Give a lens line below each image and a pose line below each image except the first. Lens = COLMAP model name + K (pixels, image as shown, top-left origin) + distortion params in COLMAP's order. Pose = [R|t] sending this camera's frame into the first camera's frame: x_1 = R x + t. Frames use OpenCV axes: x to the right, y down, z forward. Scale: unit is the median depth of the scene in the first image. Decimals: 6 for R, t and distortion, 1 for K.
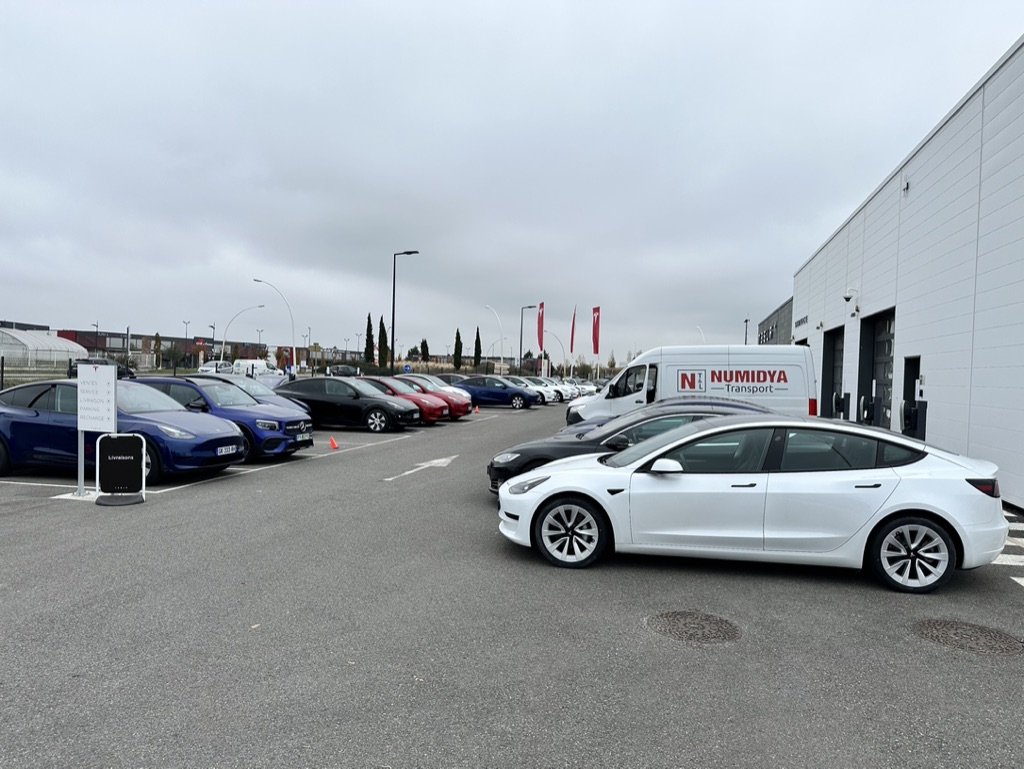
lens RADIAL K [[712.2, 0, 512.1], [0, 712.2, 381.4], [0, 0, 1]] dist [0.003576, -0.012985]
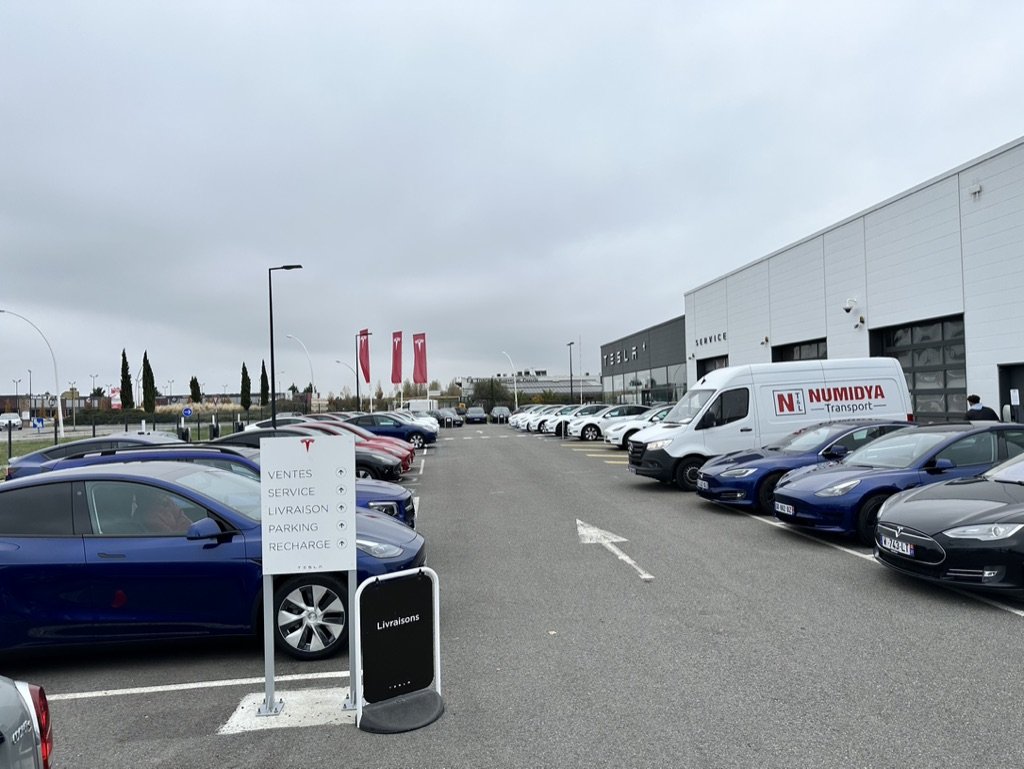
lens RADIAL K [[712.2, 0, 513.0], [0, 712.2, 395.1], [0, 0, 1]] dist [0.003576, -0.012985]
pose [[0.934156, -0.054889, 0.352619, -0.376559], [0.062564, 0.997987, -0.010399, -0.021983], [-0.351338, 0.031776, 0.935709, 0.300798]]
